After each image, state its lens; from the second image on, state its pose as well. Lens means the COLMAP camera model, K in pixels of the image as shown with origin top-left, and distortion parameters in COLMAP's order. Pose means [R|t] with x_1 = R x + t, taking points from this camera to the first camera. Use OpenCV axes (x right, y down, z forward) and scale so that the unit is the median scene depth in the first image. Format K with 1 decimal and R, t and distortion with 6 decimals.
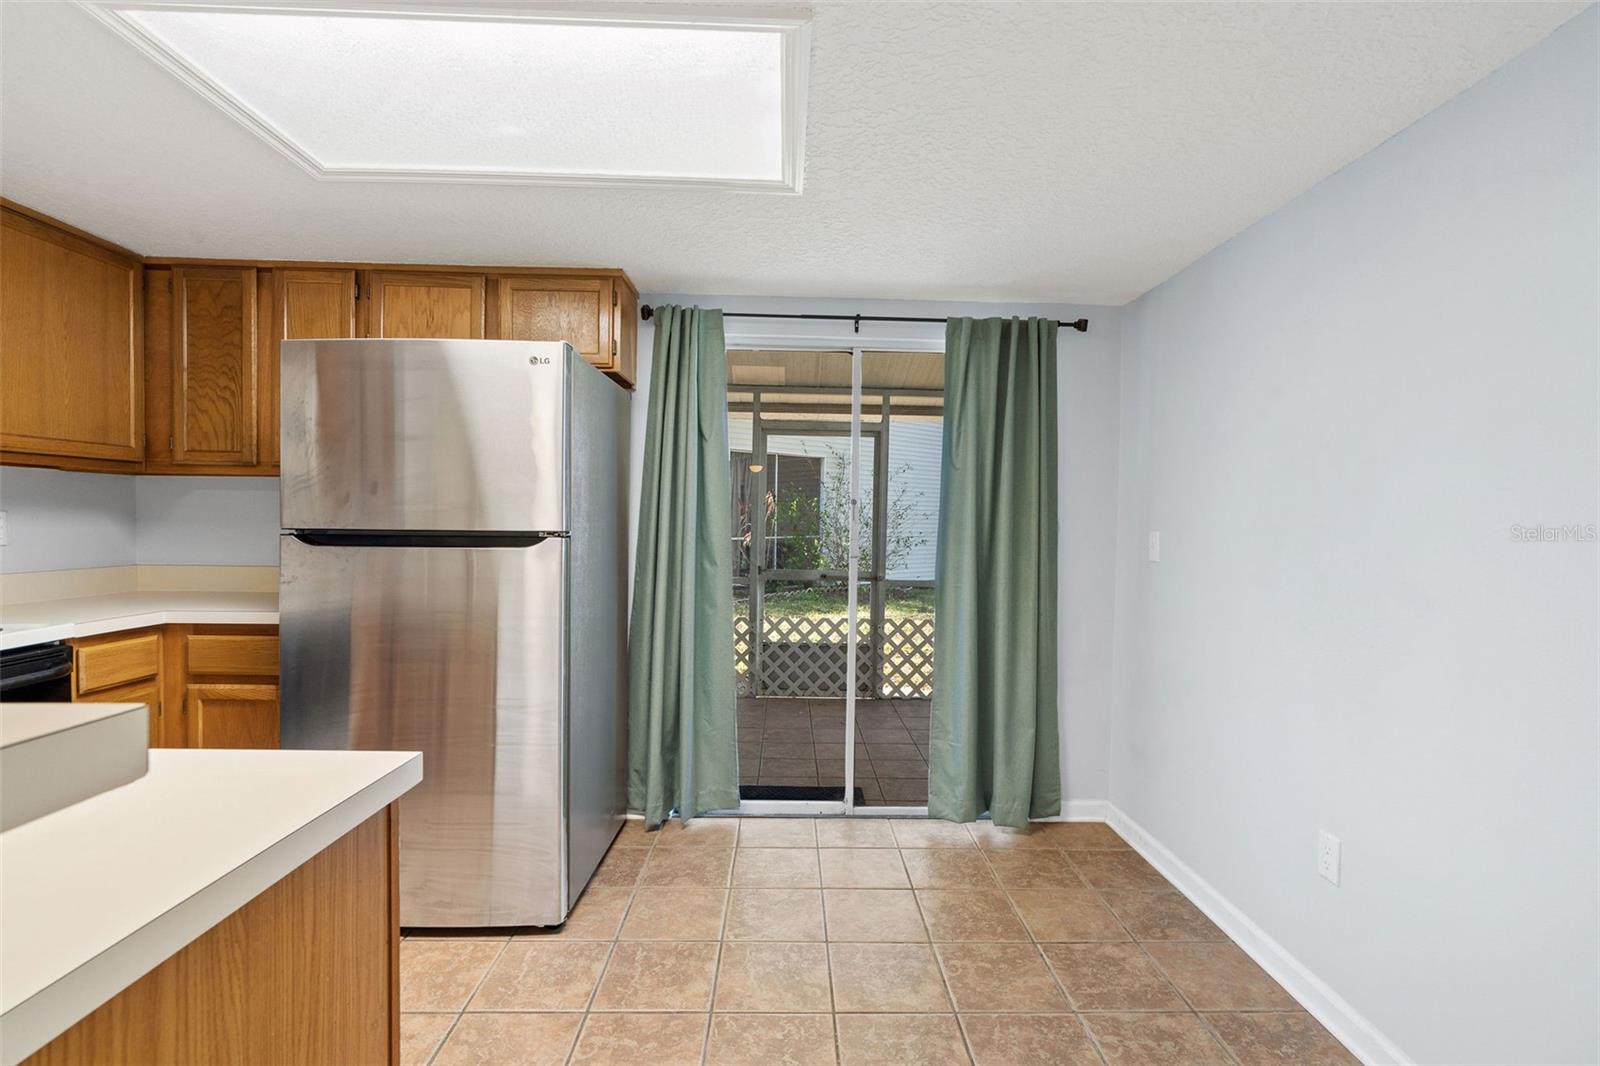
lens RADIAL K [[729.5, 0, 797.5], [0, 729.5, 537.8], [0, 0, 1]] dist [-0.005939, 0.001472]
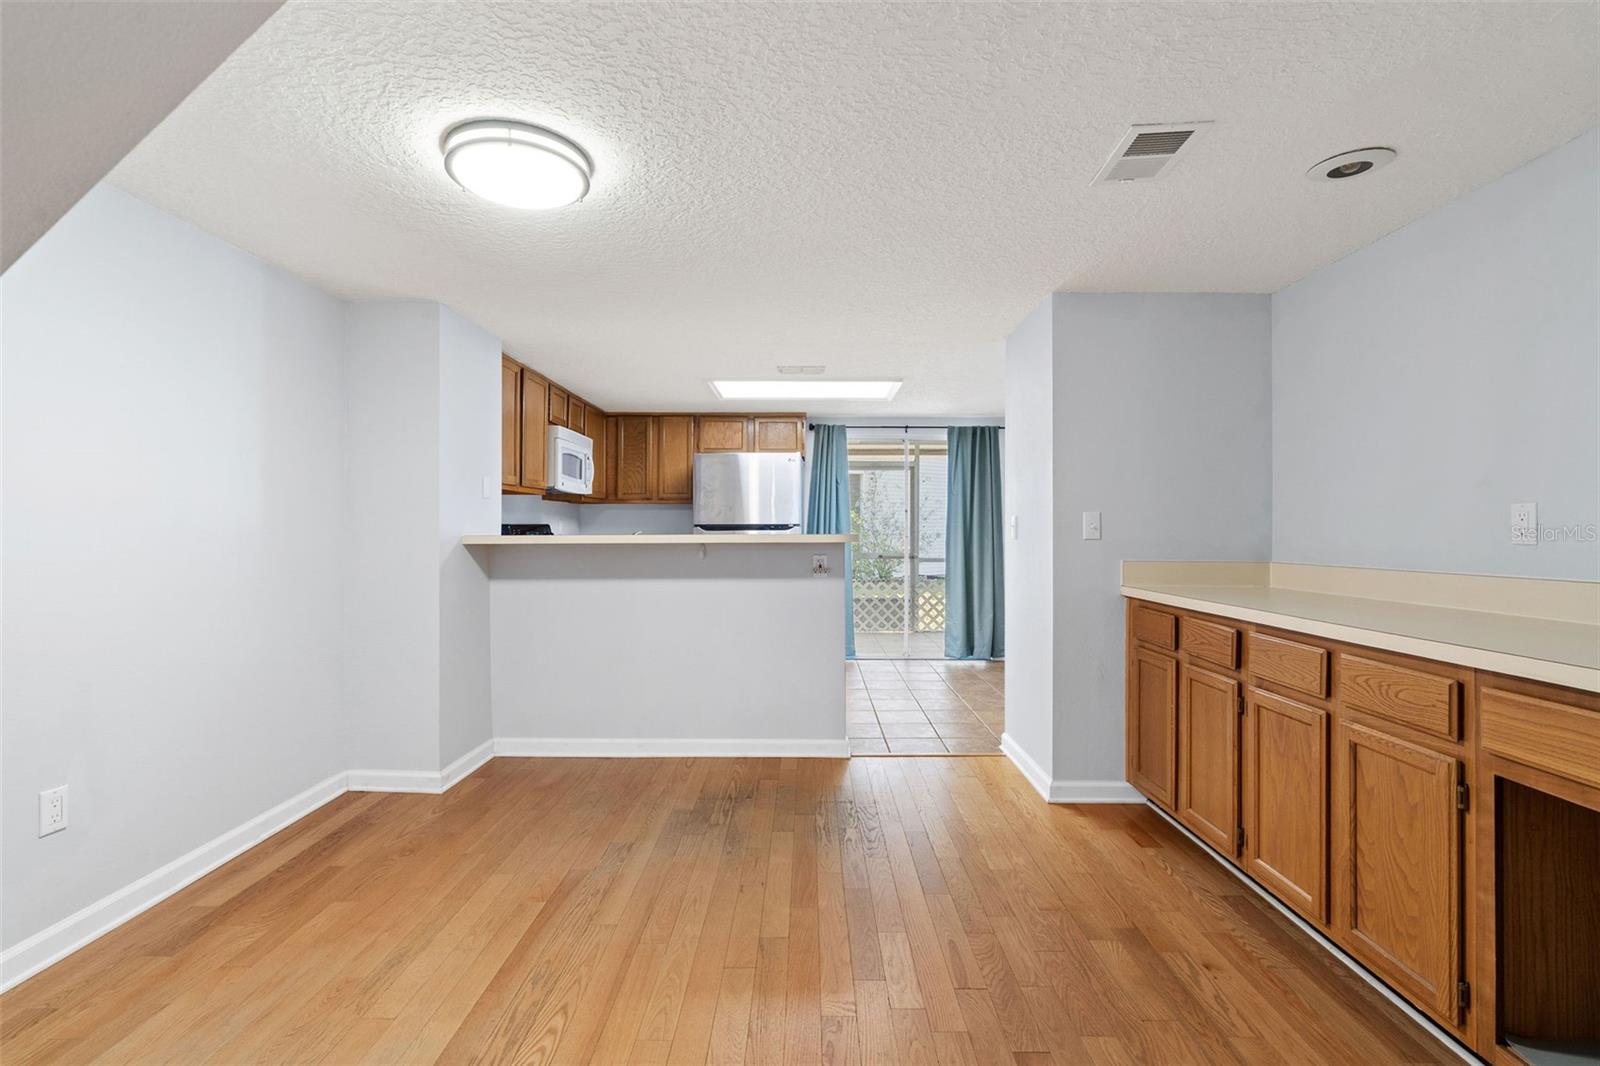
lens RADIAL K [[729.5, 0, 808.2], [0, 729.5, 525.1], [0, 0, 1]] dist [-0.005939, 0.001472]
pose [[0.999692, -0.016542, -0.018519, -0.178717], [0.015988, 0.999432, -0.029671, 0.055019], [0.019000, 0.029366, 0.999388, -1.190114]]
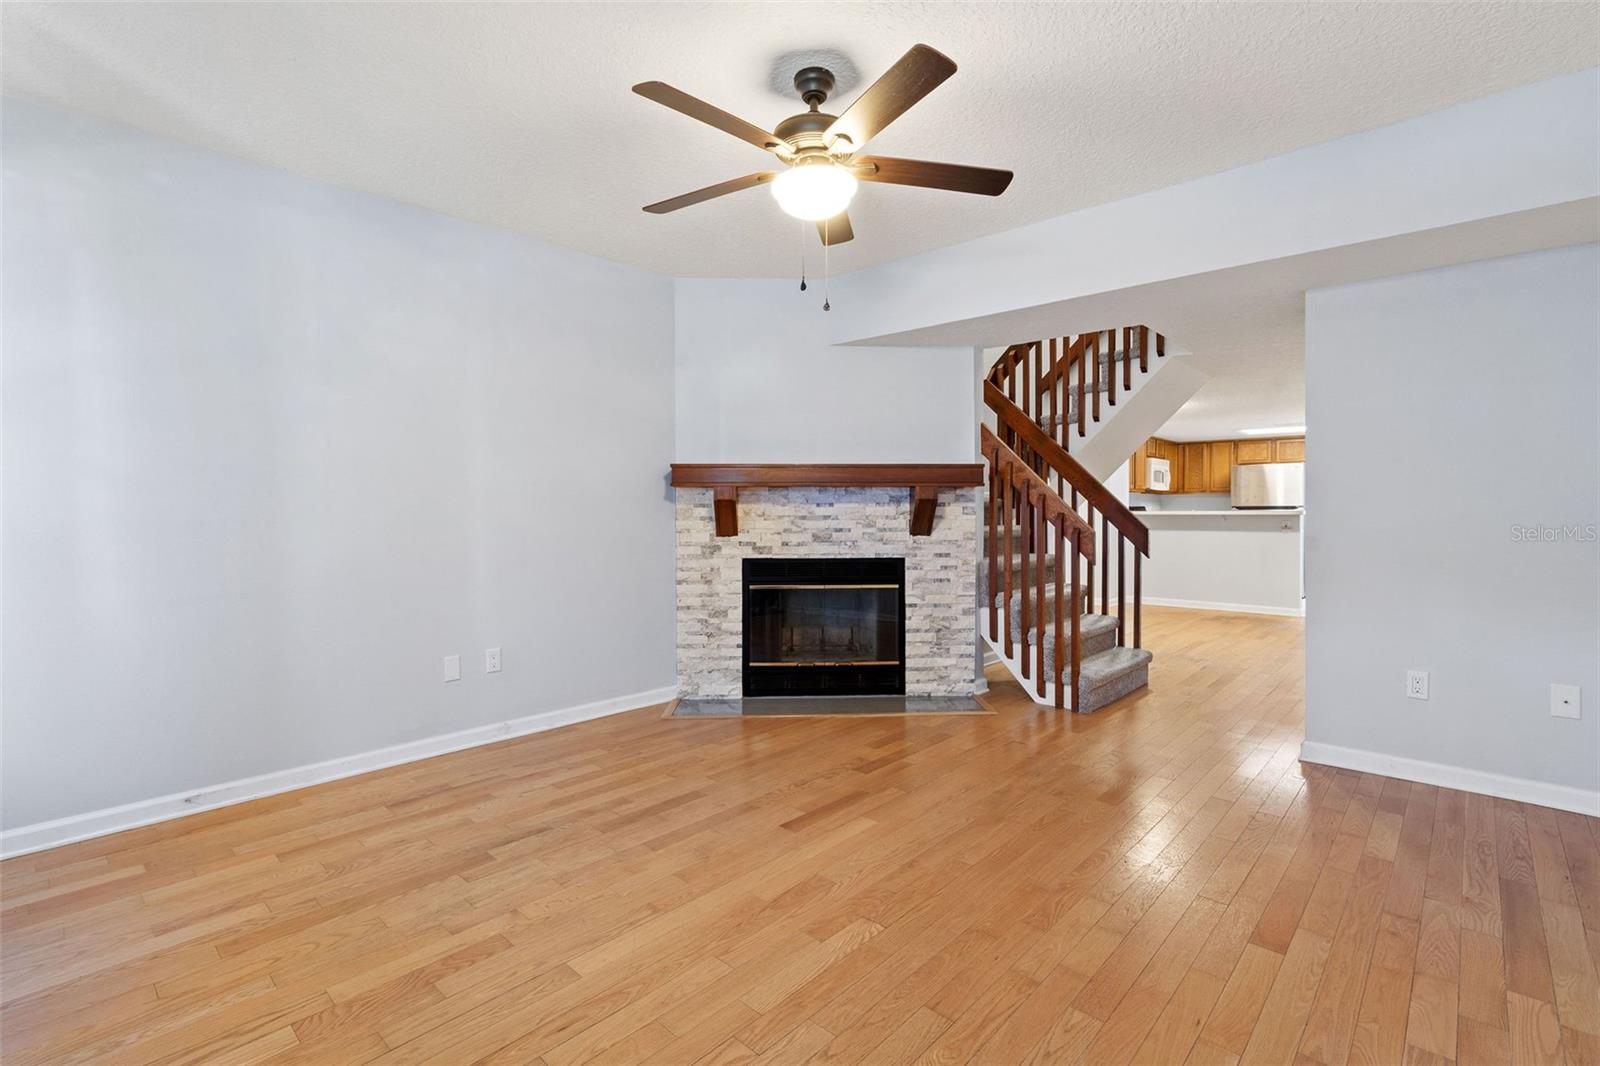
lens RADIAL K [[729.5, 0, 807.8], [0, 729.5, 518.4], [0, 0, 1]] dist [-0.005939, 0.001472]
pose [[0.729287, -0.009993, -0.684135, 0.348133], [-0.002936, 0.999838, -0.017734, 0.111941], [0.684202, 0.014942, 0.729140, -3.027270]]
